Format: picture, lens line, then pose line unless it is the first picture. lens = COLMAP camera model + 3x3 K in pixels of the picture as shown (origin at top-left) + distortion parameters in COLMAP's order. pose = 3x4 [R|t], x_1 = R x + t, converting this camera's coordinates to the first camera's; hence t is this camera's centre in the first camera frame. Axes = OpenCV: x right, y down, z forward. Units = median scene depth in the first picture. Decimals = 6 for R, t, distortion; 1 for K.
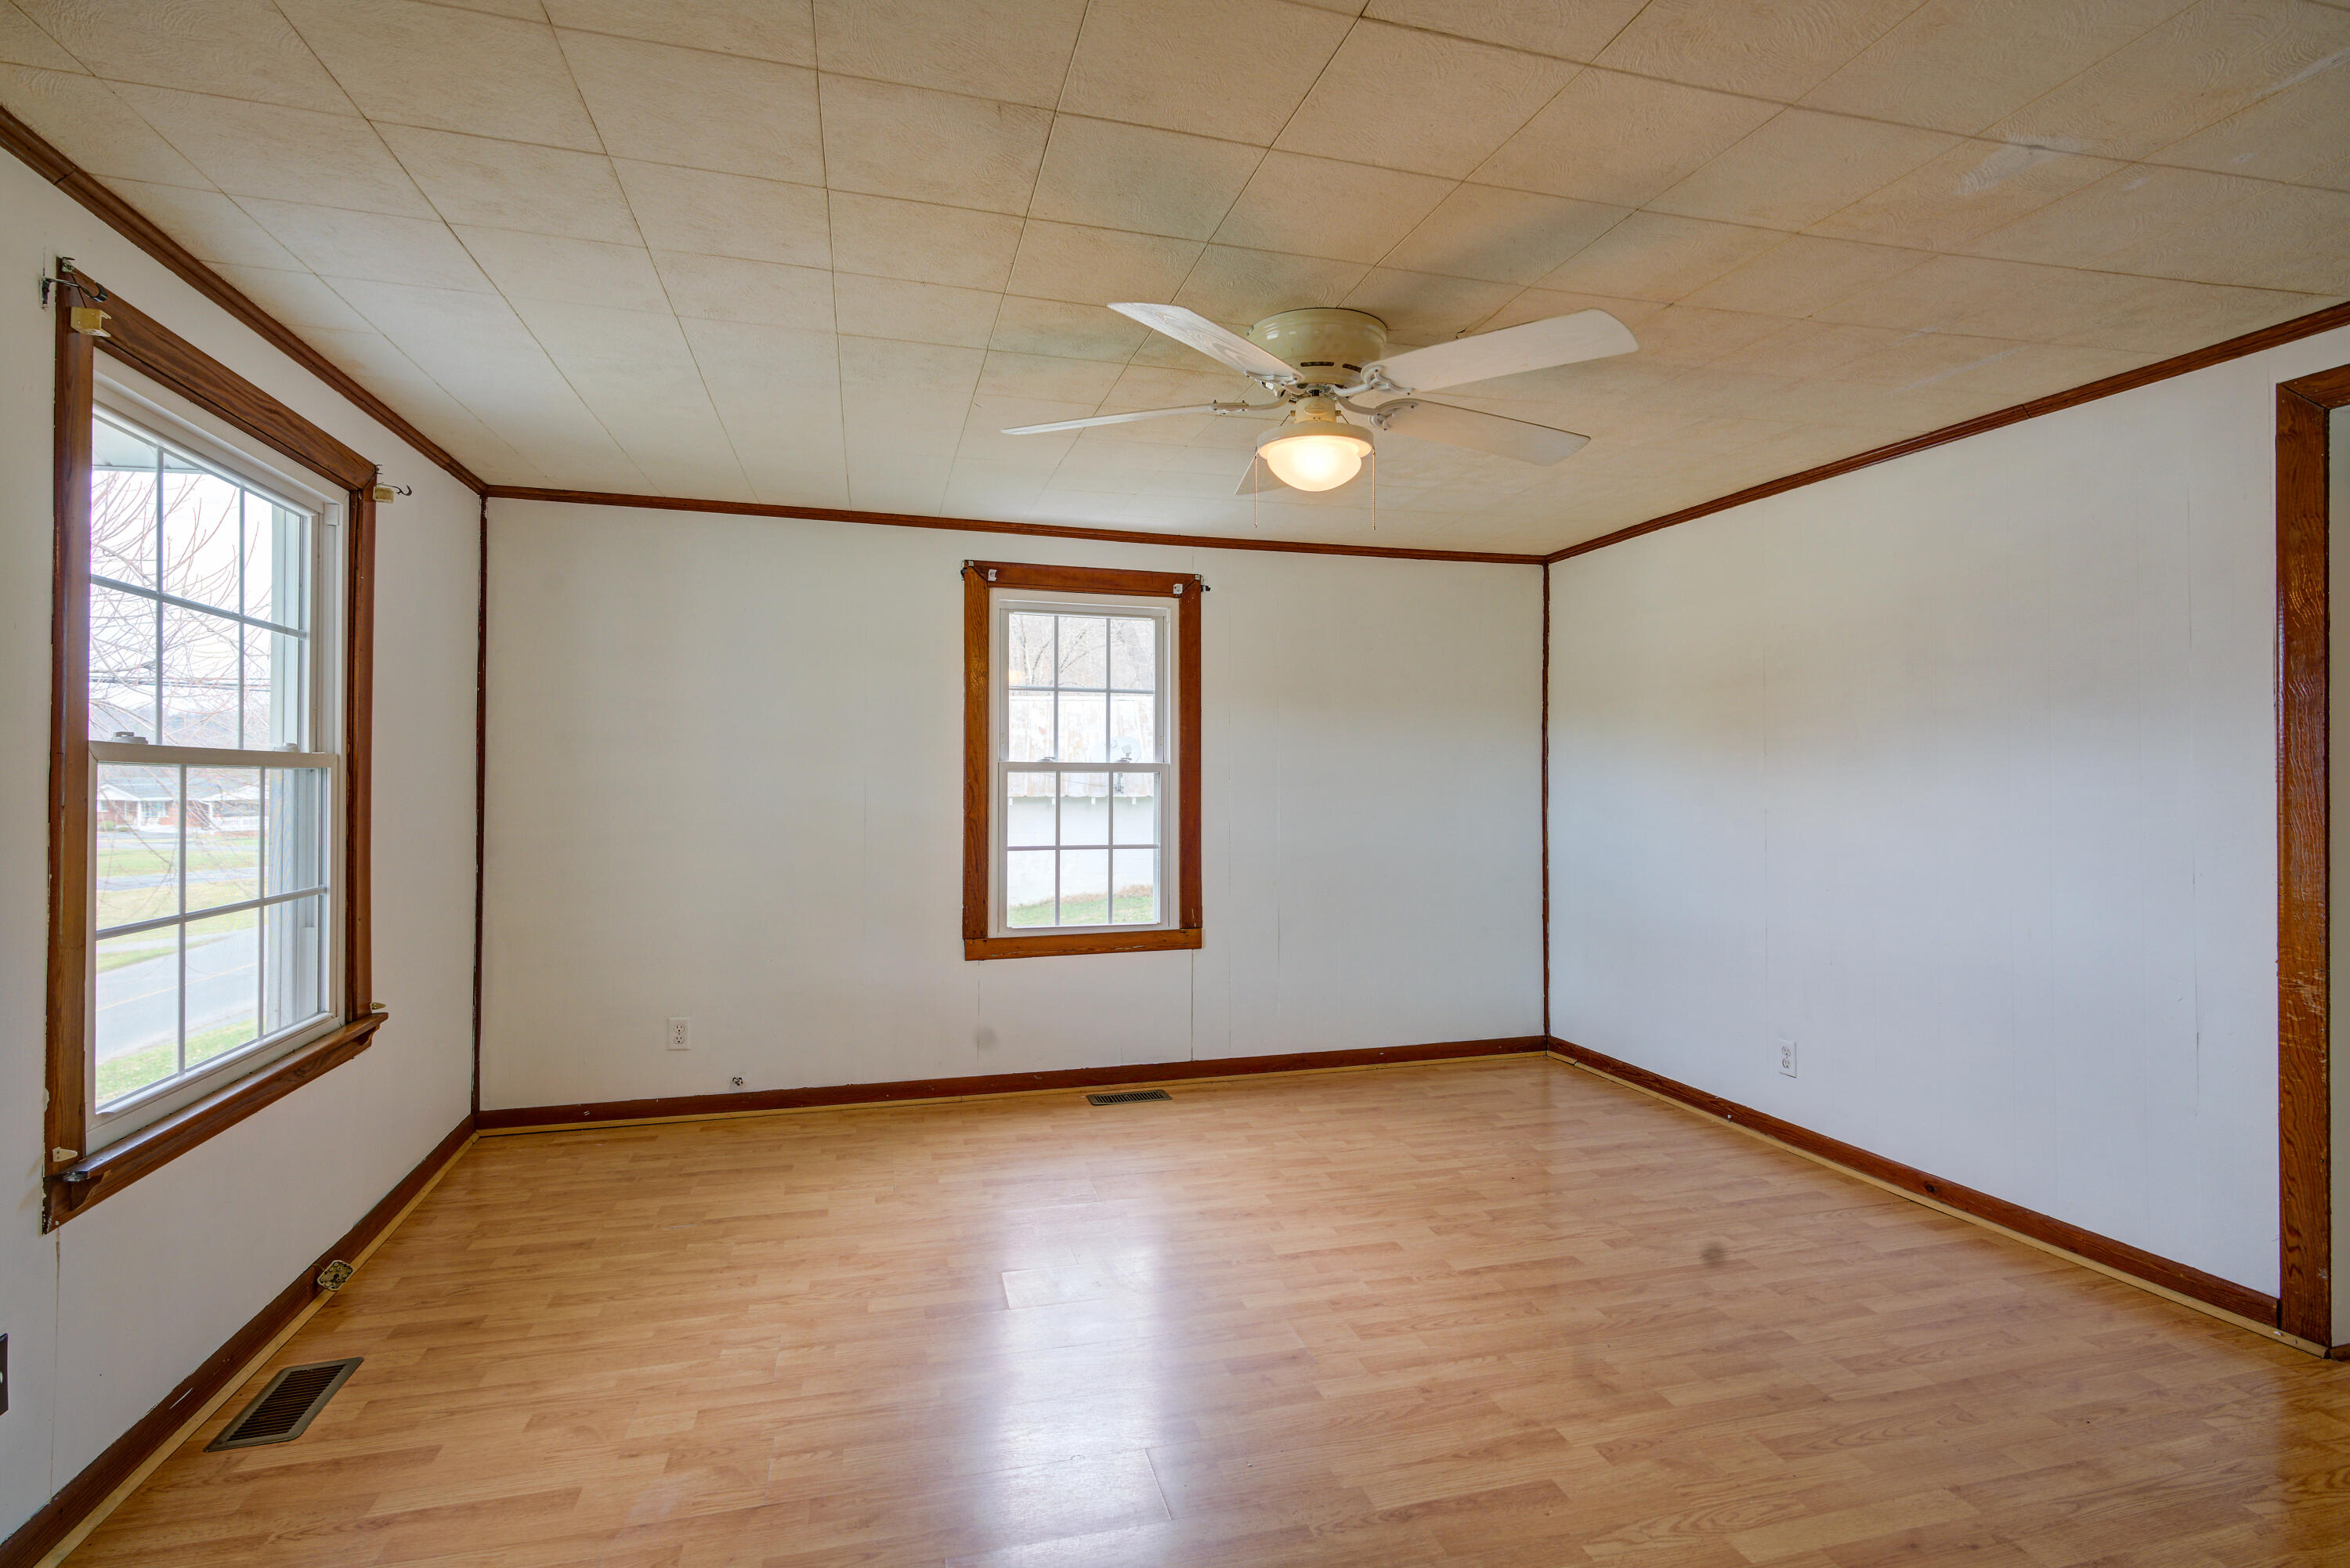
lens RADIAL K [[1130.2, 0, 1158.8], [0, 1130.2, 782.4], [0, 0, 1]] dist [-0.002166, 0.001842]
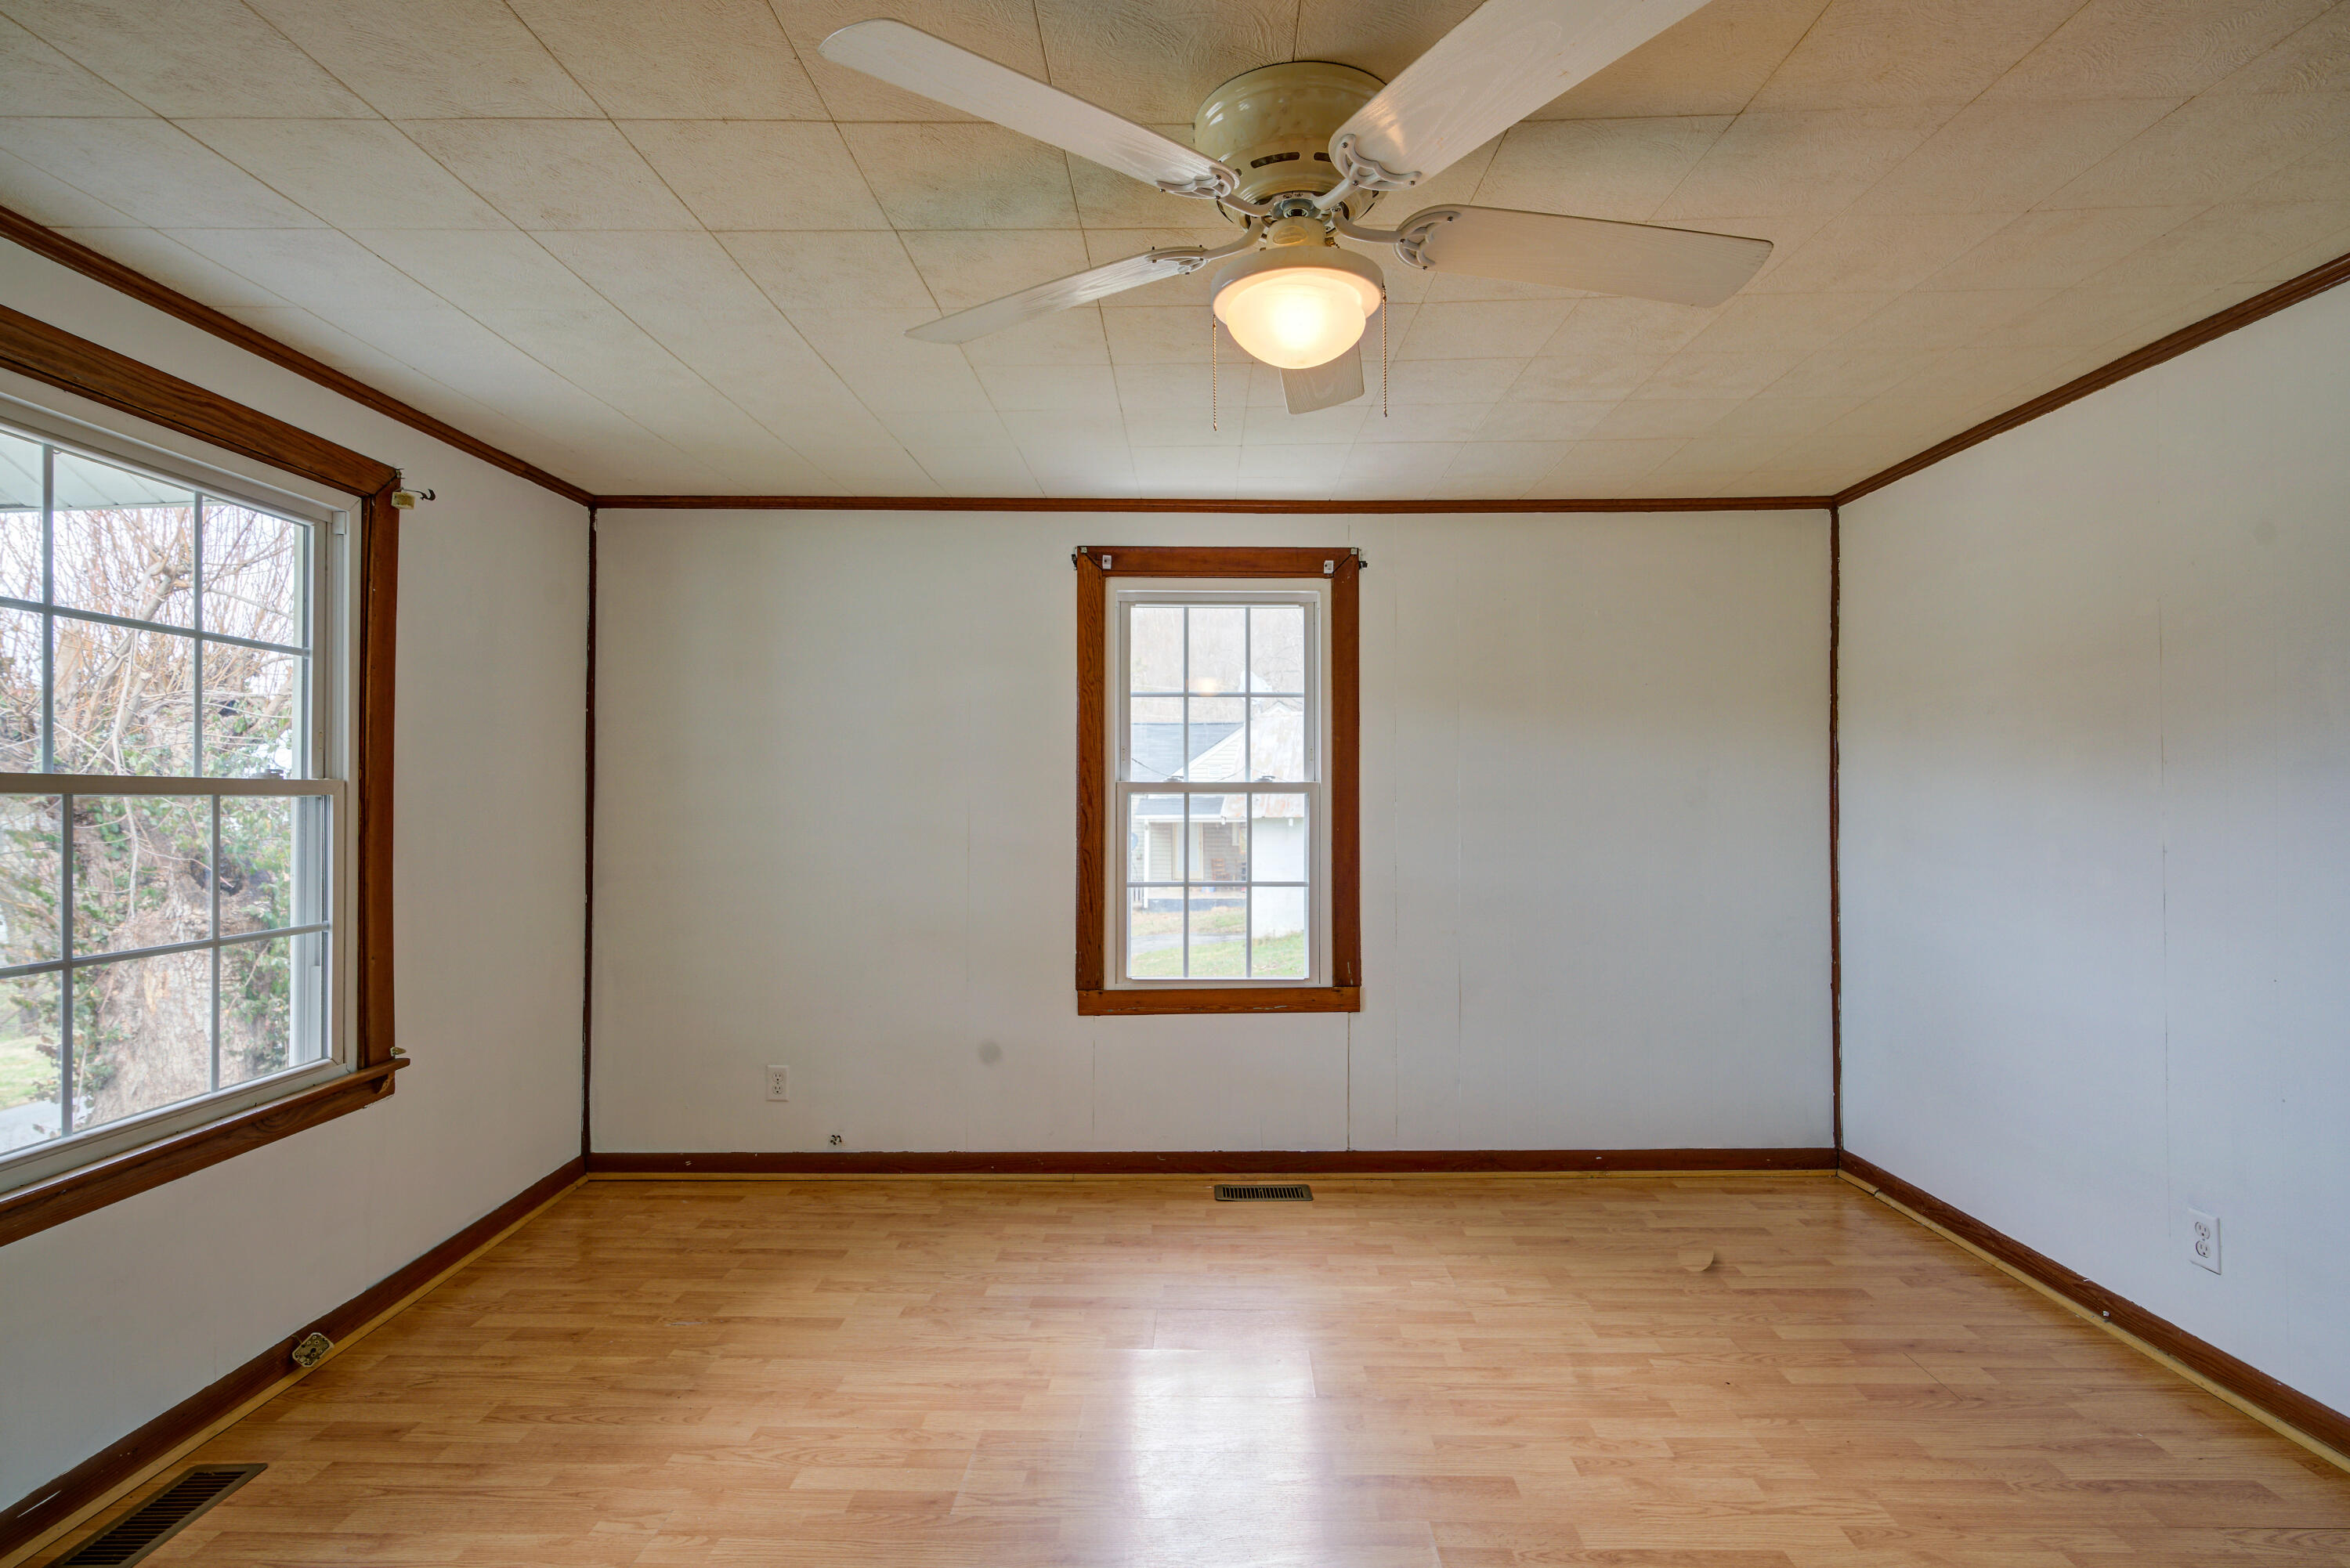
lens RADIAL K [[1130.2, 0, 1214.2], [0, 1130.2, 798.7], [0, 0, 1]] dist [-0.002166, 0.001842]
pose [[0.968898, -0.004468, -0.247418, 0.153249], [0.004005, 0.999989, -0.002375, -0.003730], [0.247426, 0.001310, 0.968906, 0.216220]]
